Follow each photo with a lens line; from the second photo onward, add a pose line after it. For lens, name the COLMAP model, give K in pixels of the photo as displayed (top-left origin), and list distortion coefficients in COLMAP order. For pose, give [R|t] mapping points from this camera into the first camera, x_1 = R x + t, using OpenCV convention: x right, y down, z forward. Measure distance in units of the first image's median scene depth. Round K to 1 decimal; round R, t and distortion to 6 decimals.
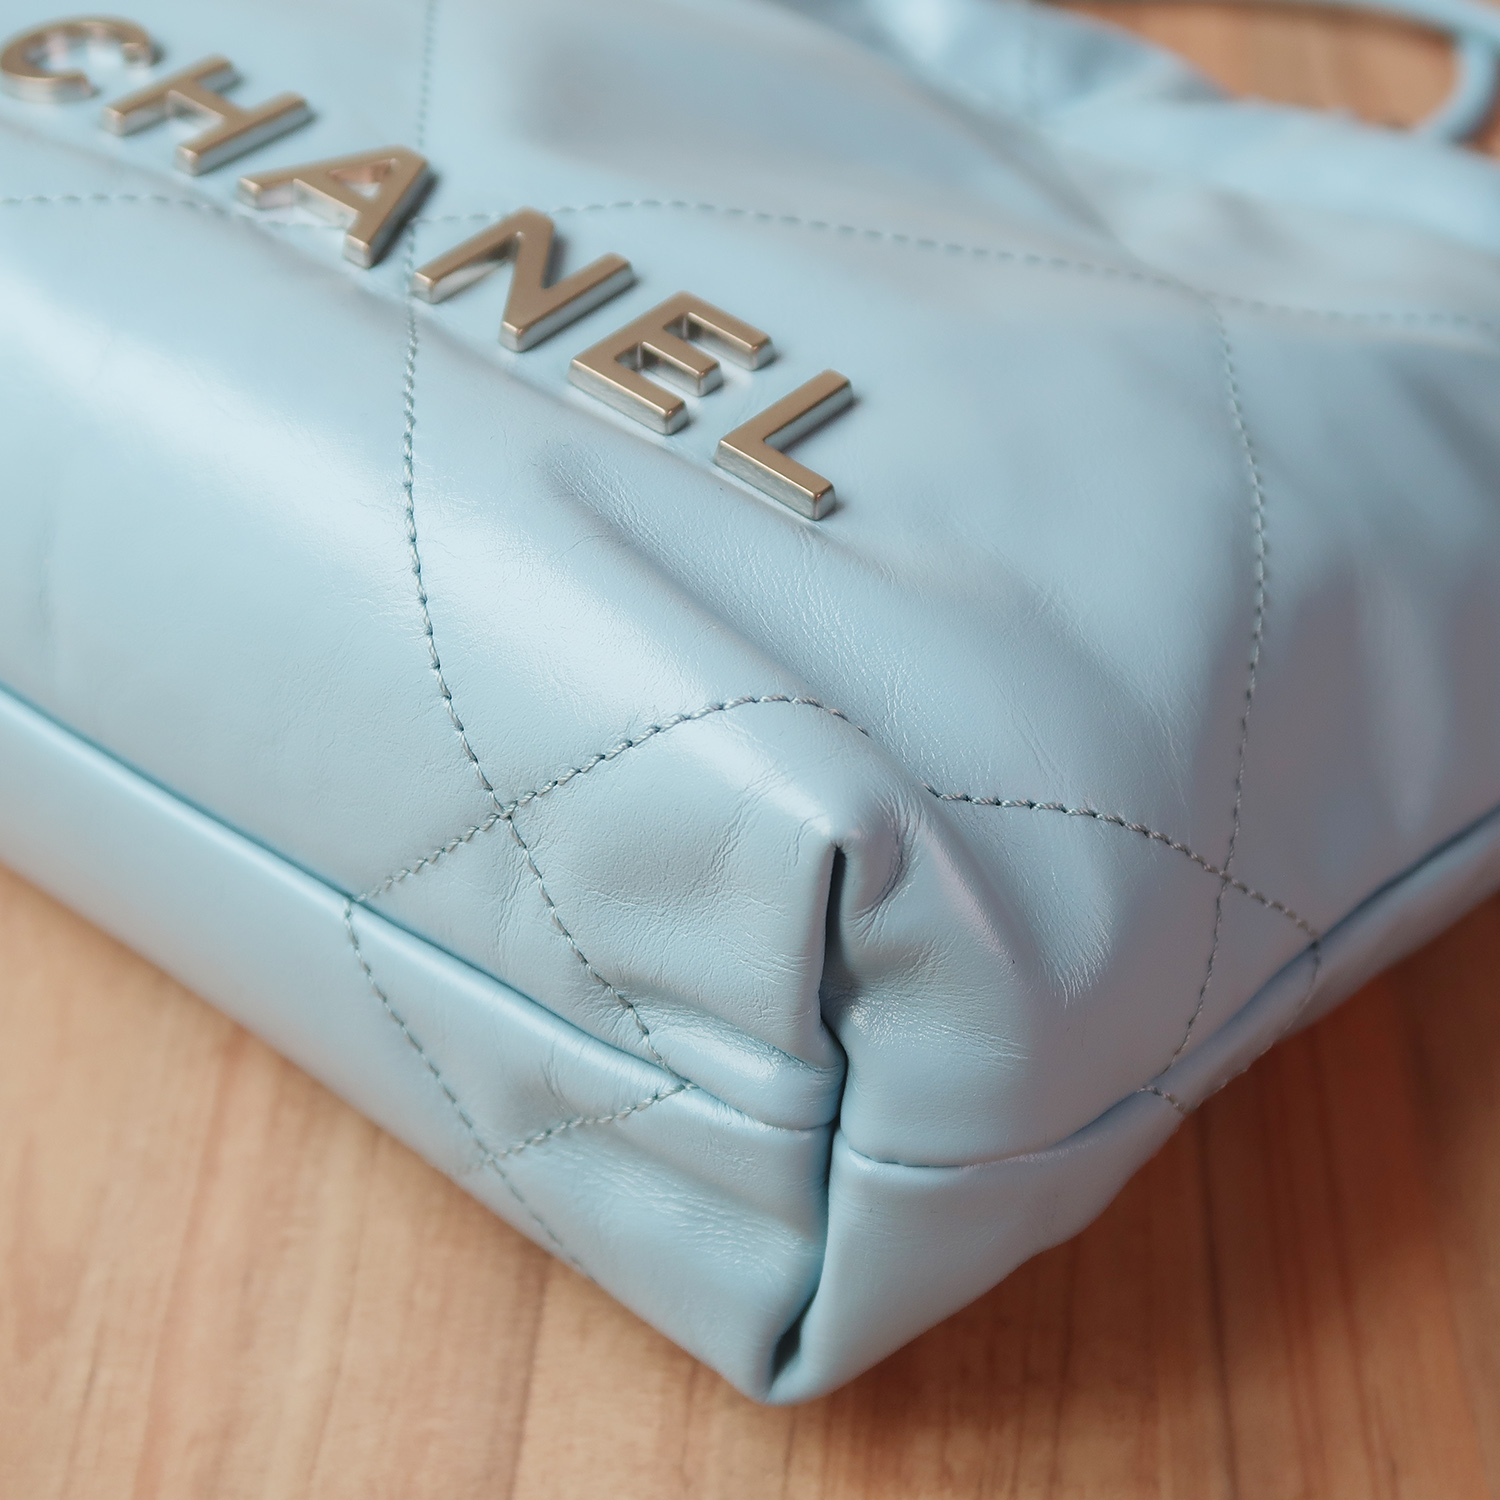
lens RADIAL K [[3180.8, 0, 750.0], [0, 3180.8, 750.0], [0, 0, 1]] dist [-0.011406, -0.052948]
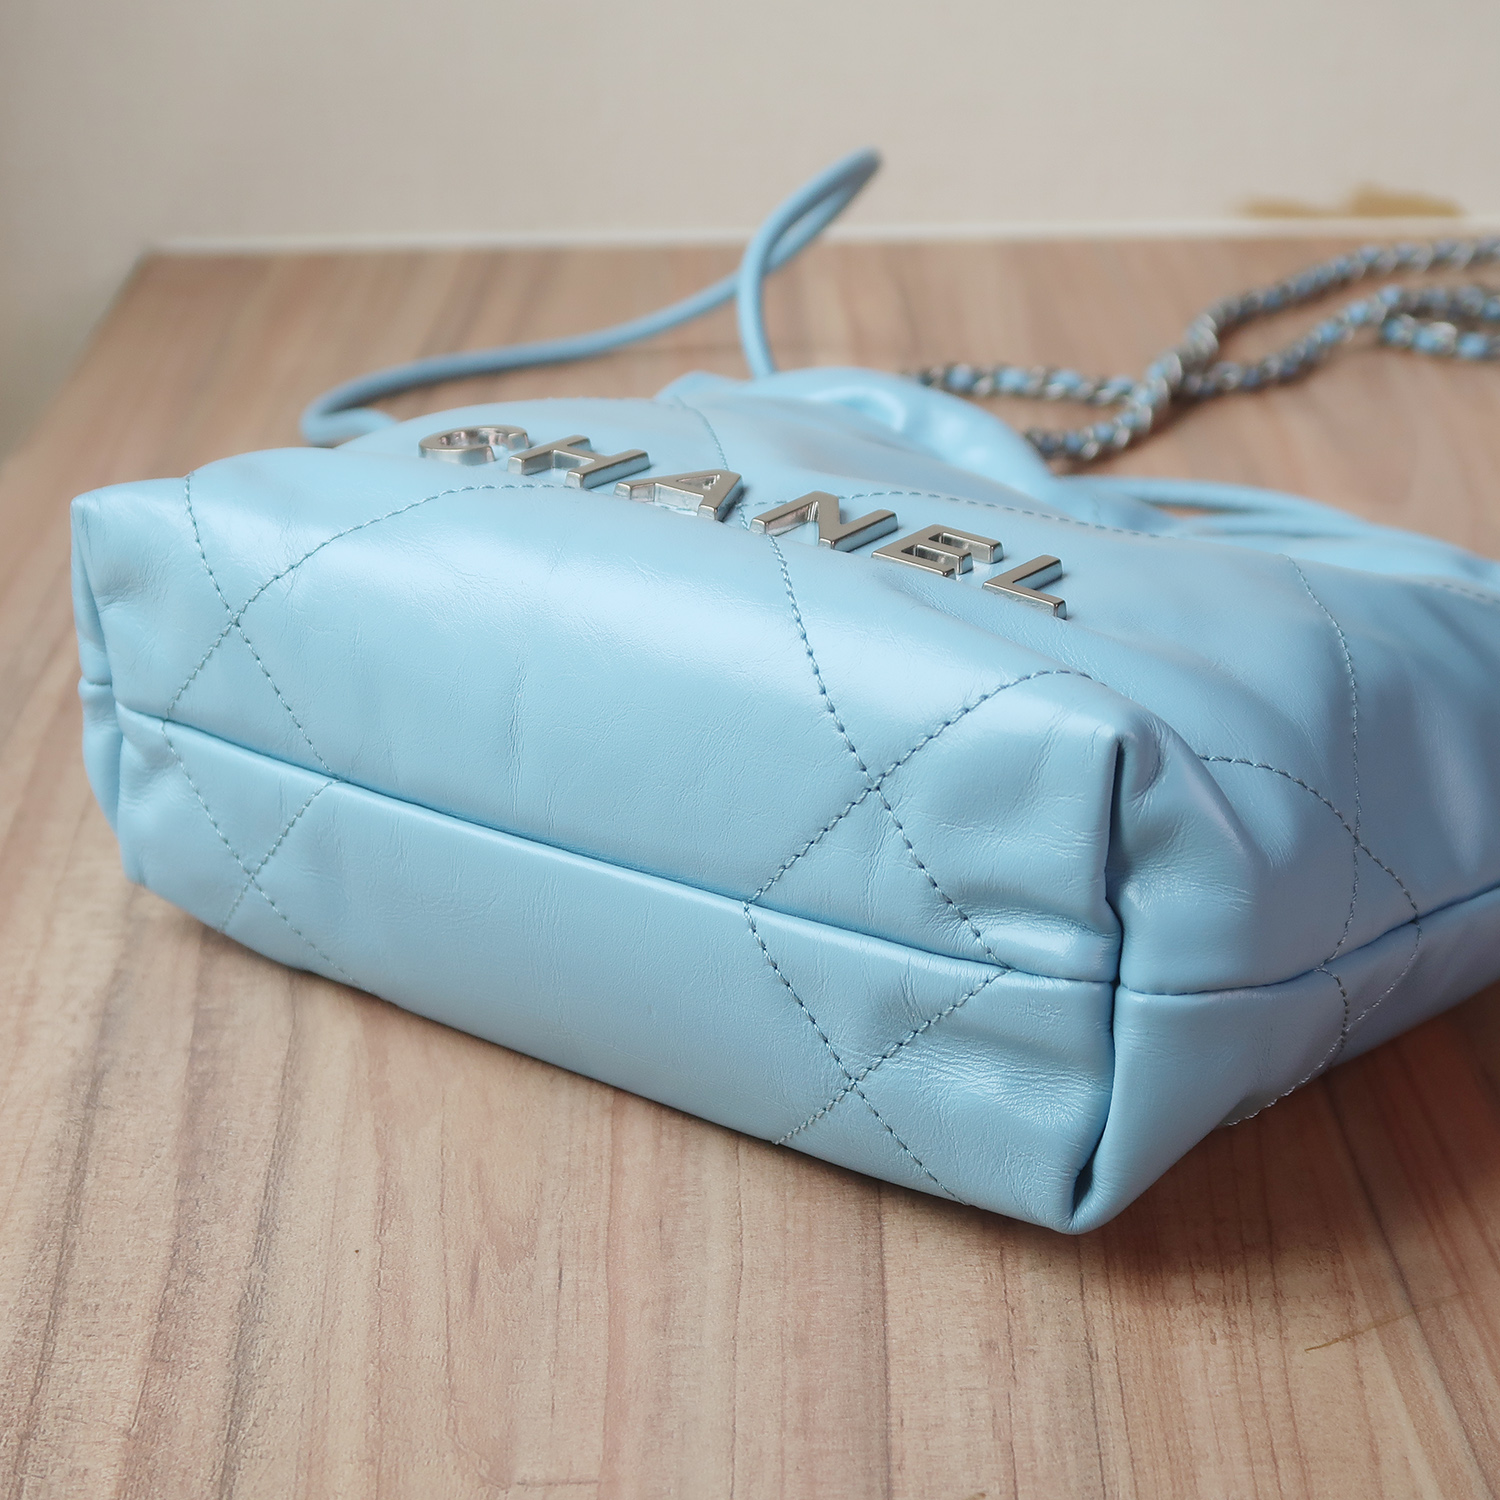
lens RADIAL K [[3180.8, 0, 750.0], [0, 3180.8, 750.0], [0, 0, 1]] dist [-0.011406, -0.052948]
pose [[0.997582, -0.037924, 0.058238, -0.212683], [0.055007, 0.943017, -0.328165, 0.468664], [-0.042474, 0.330575, 0.942824, -0.378924]]
